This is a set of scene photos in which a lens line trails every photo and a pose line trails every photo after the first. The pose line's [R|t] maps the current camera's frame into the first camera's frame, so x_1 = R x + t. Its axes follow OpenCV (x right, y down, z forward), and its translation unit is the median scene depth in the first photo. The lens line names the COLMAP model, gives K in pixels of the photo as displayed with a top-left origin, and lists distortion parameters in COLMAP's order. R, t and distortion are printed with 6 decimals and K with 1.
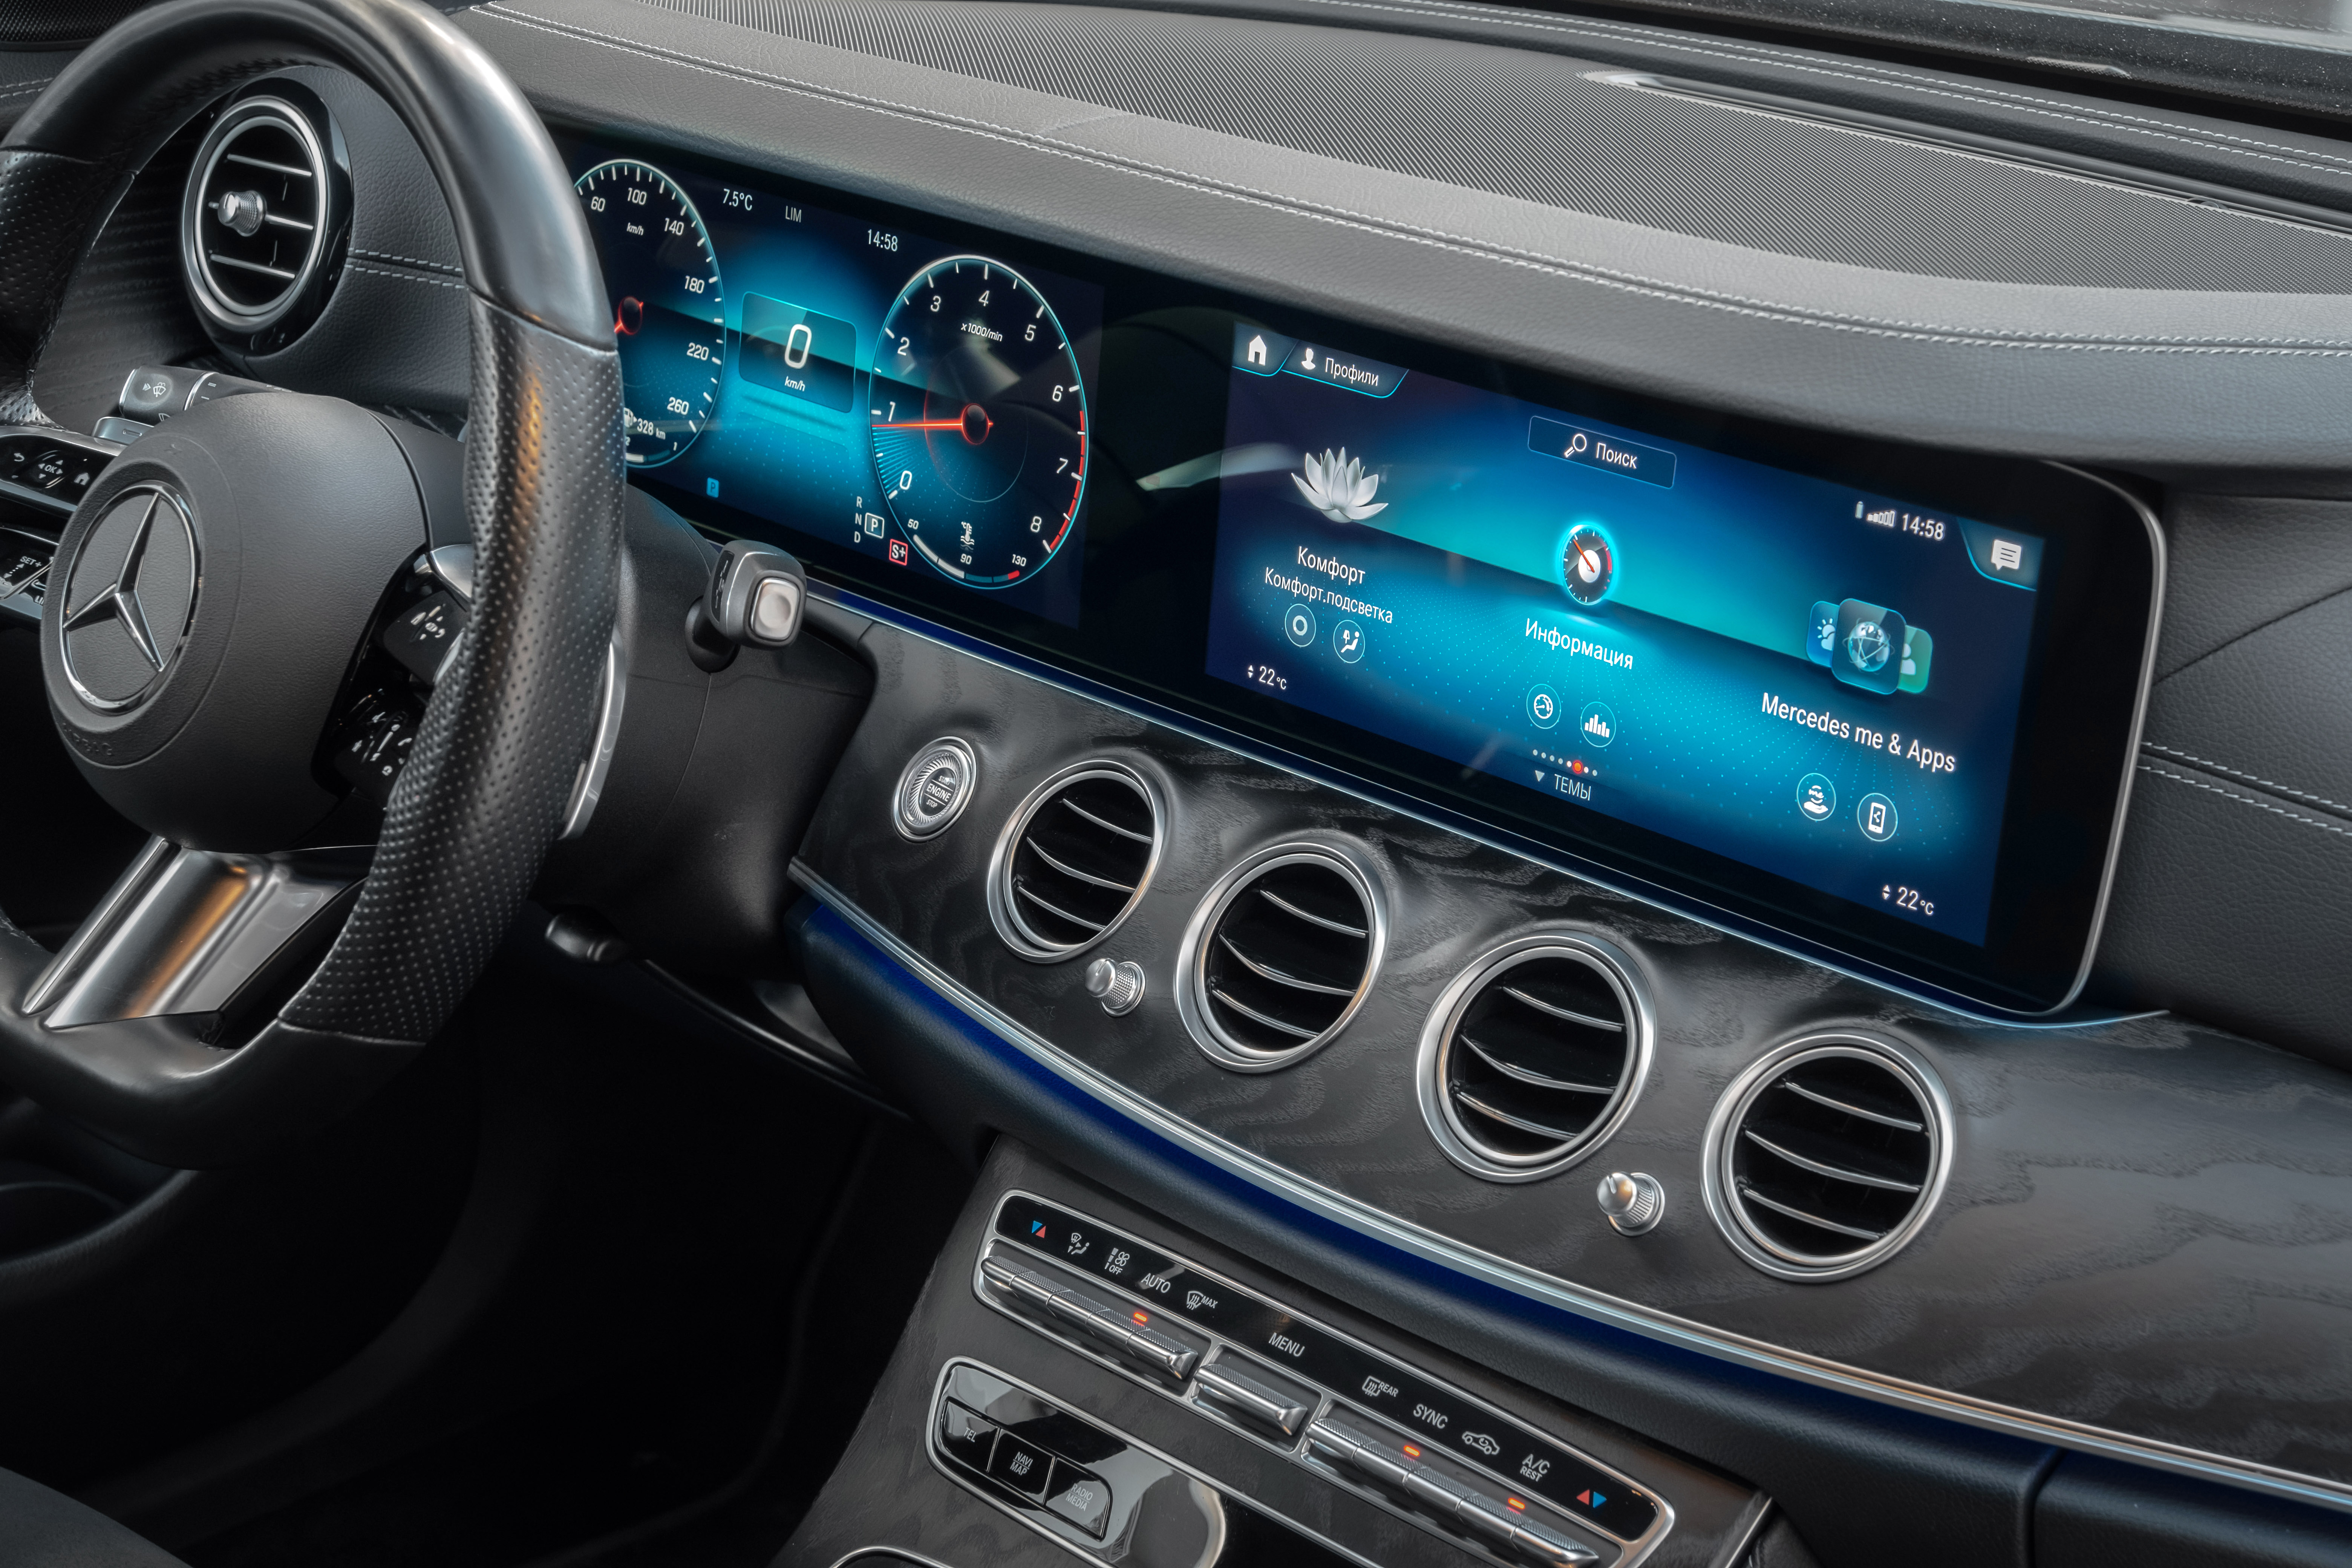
lens RADIAL K [[4299.2, 0, 1155.1], [0, 4299.2, 803.6], [0, 0, 1]] dist [0.030725, 0.000000]
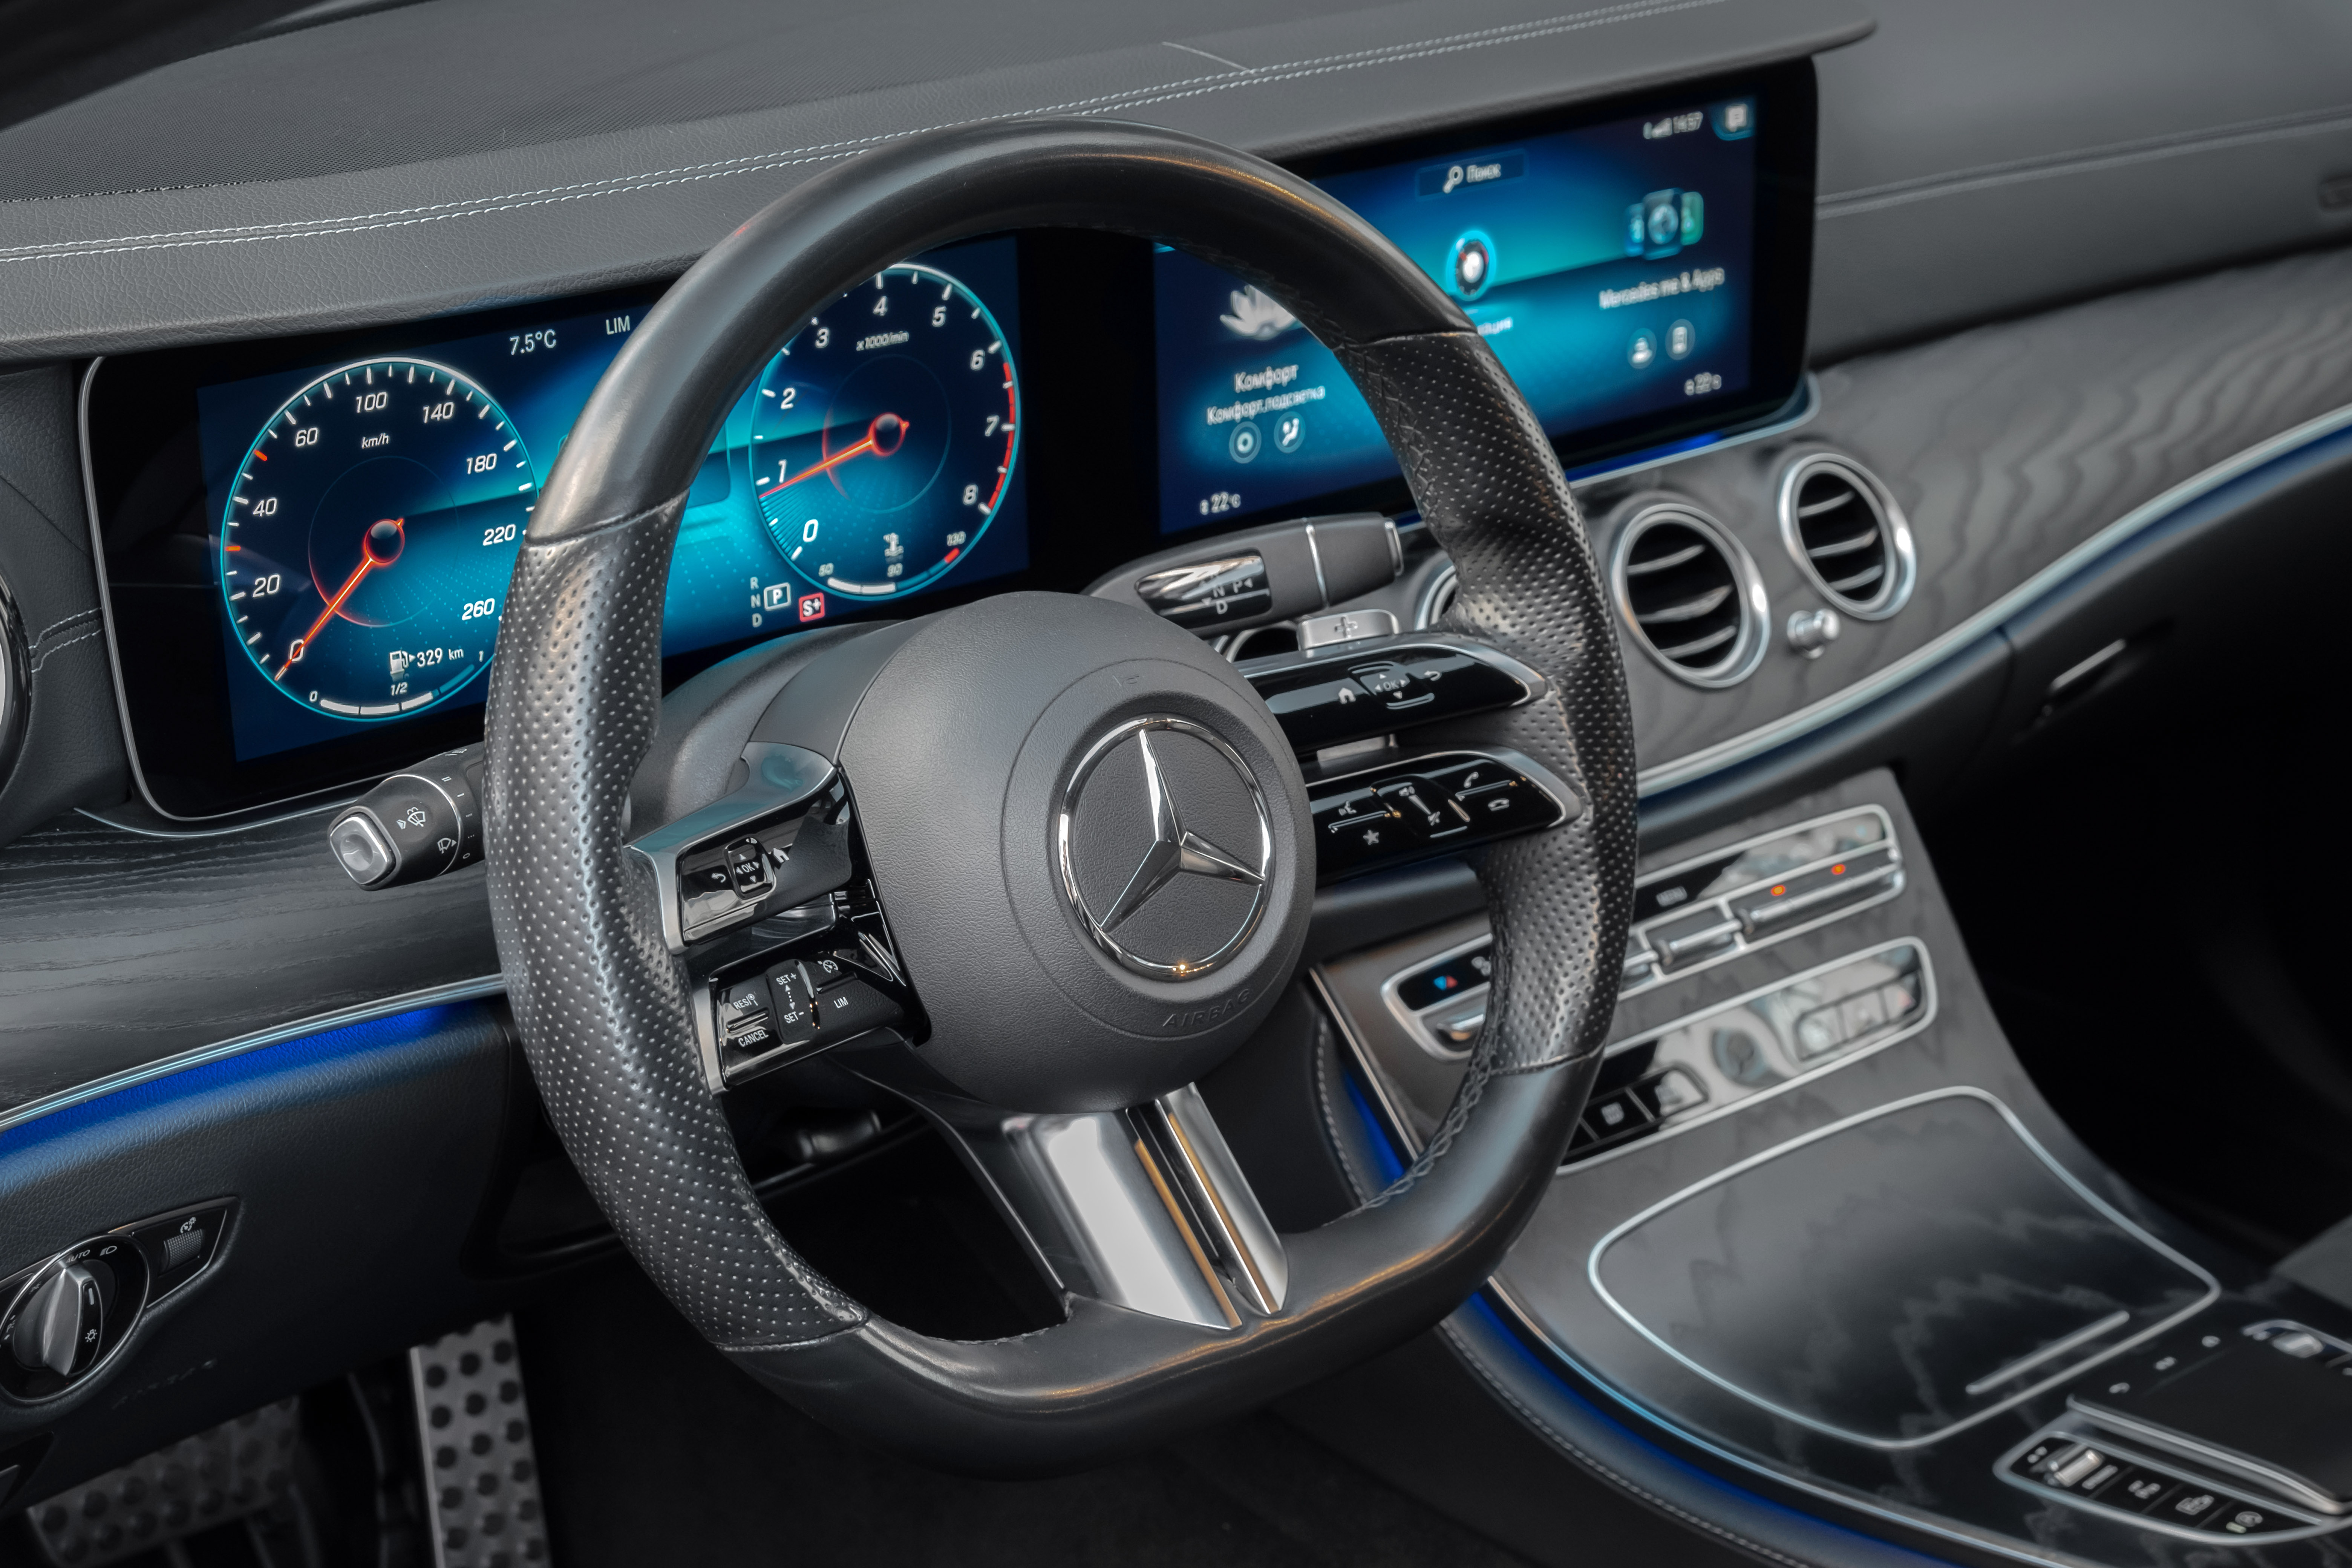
lens RADIAL K [[4395.4, 0, 1229.9], [0, 4395.4, 861.2], [0, 0, 1]] dist [0.007990, 0.000000]
pose [[0.035978, -0.400315, 0.915671, -1.103687], [0.323059, 0.871727, 0.368409, -0.384328], [-0.945695, 0.282561, 0.160688, 0.870237]]
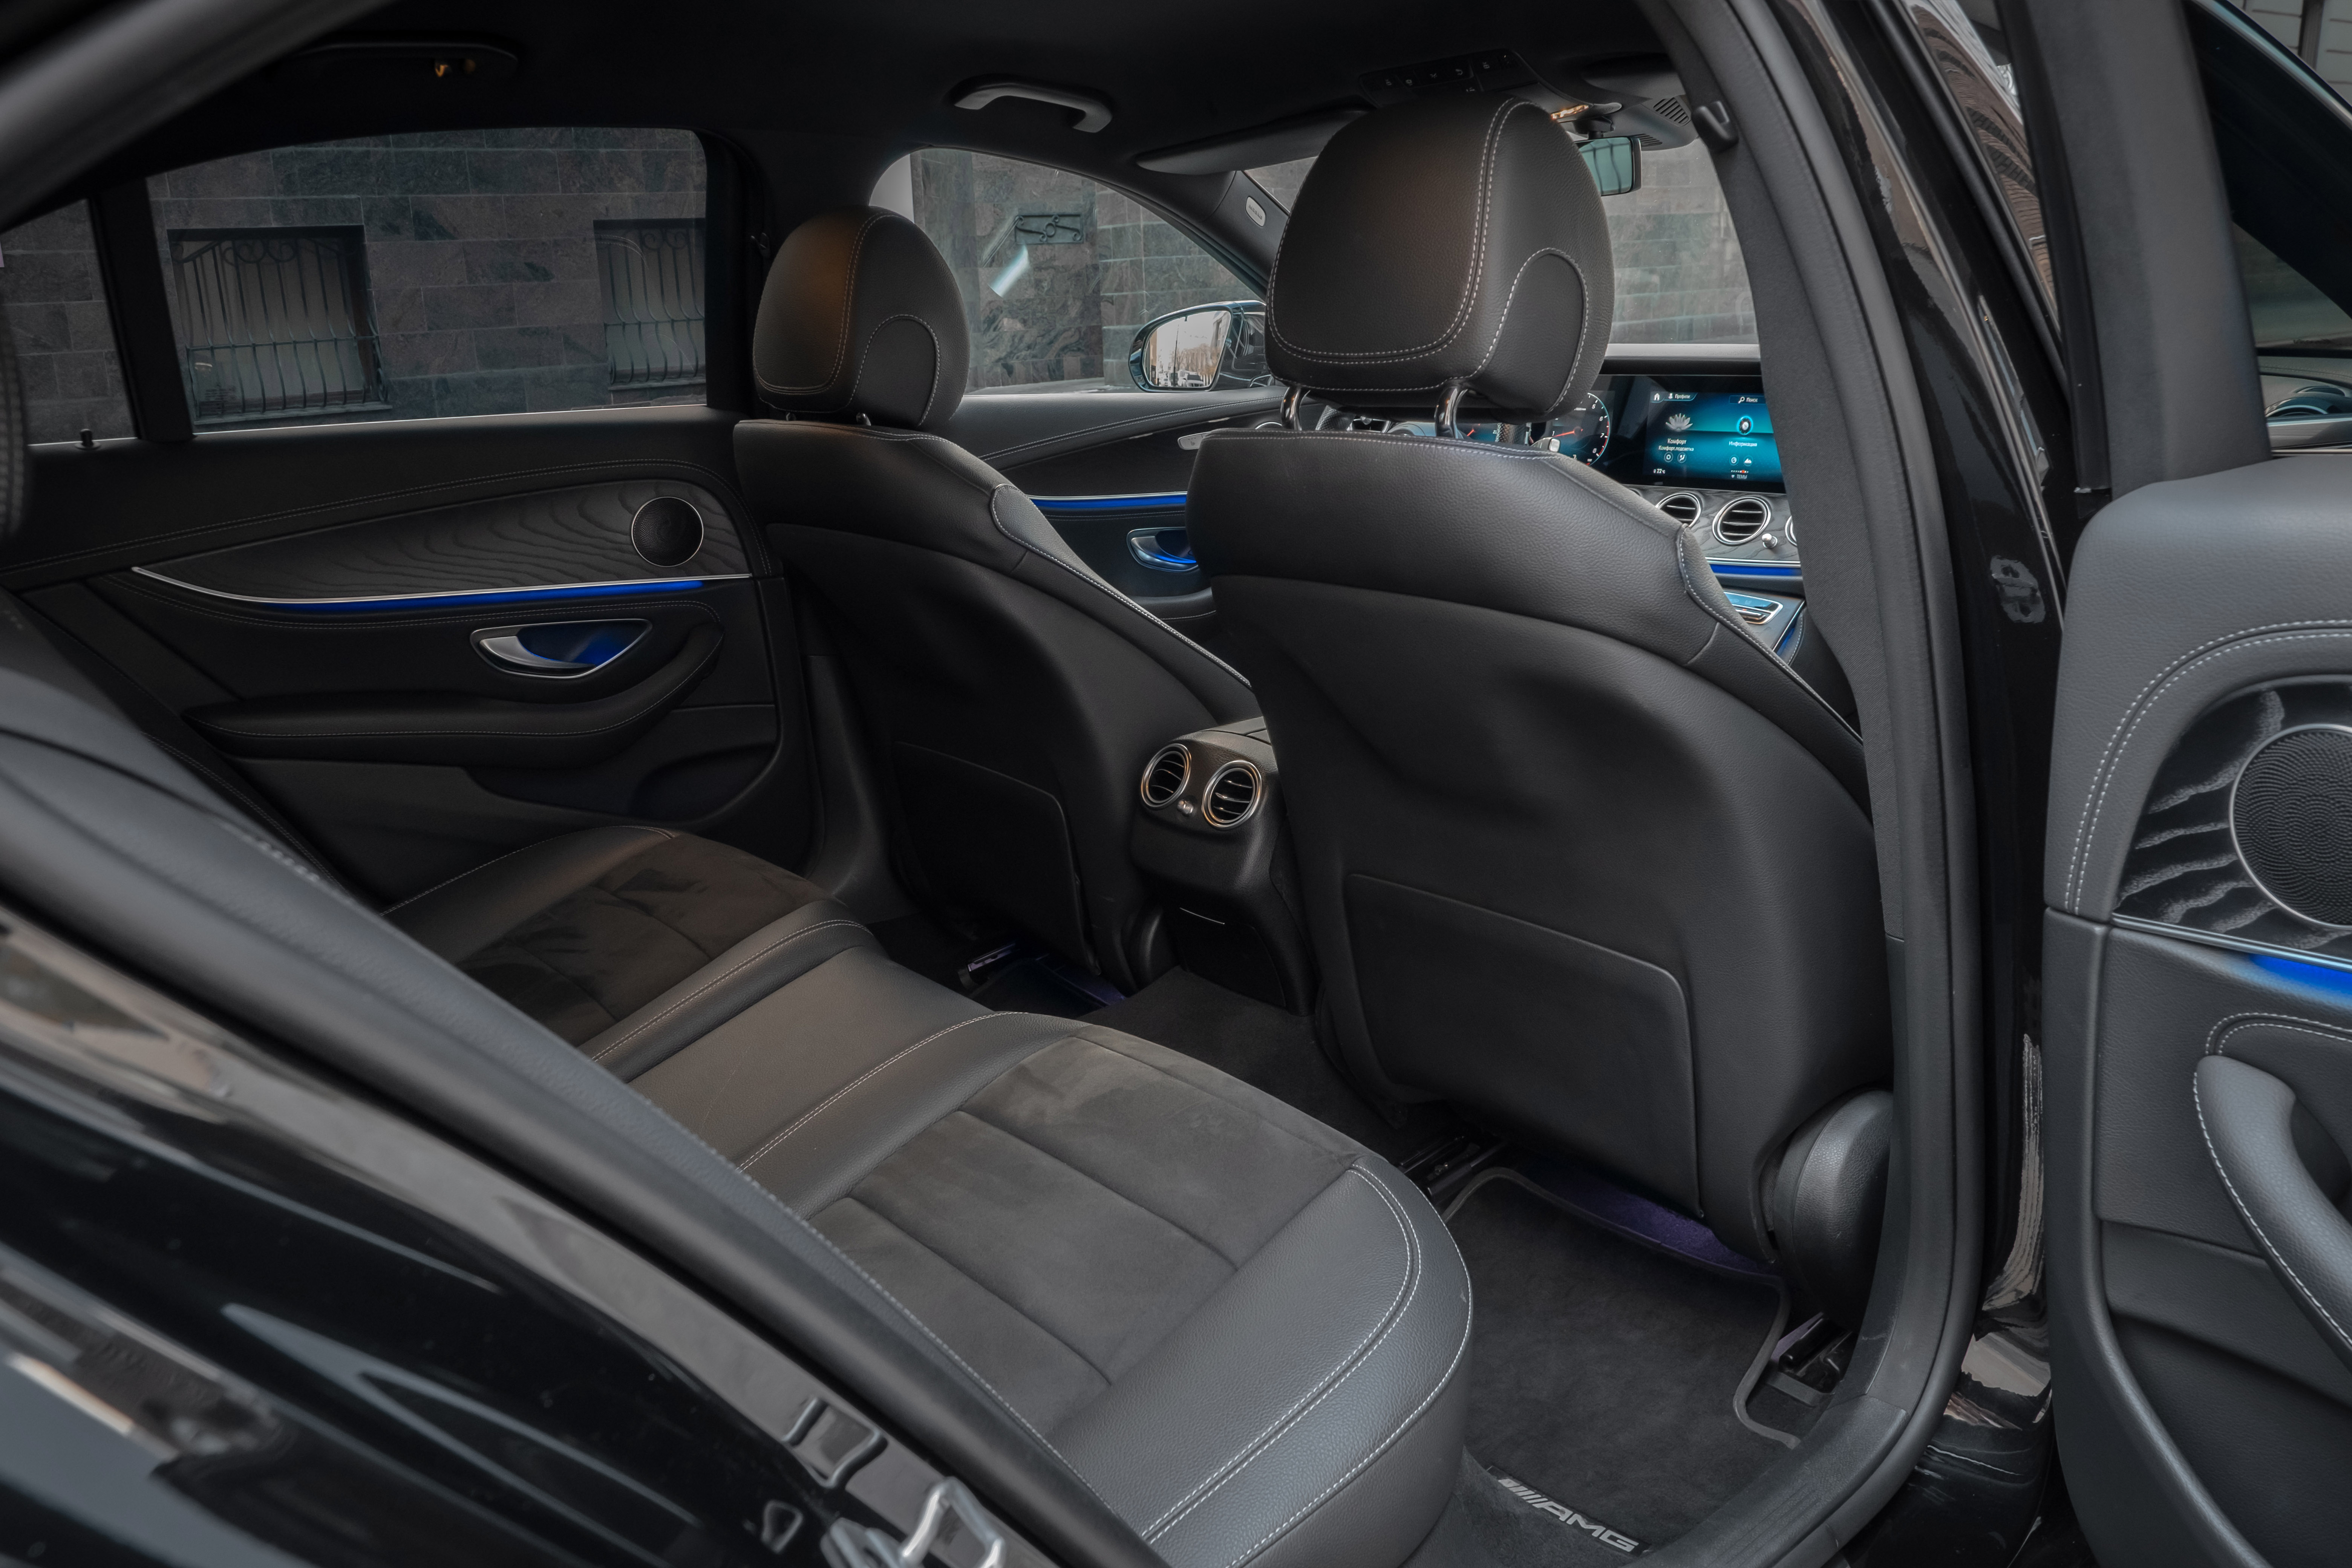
lens RADIAL K [[1636.8, 0, 1168.3], [0, 1636.8, 768.1], [0, 0, 1]] dist [-0.033456, 0.004043]
pose [[0.996973, 0.003968, -0.077644, -0.356824], [-0.013752, 0.991949, -0.125887, 0.506849], [0.076519, 0.126573, 0.989002, -0.674360]]
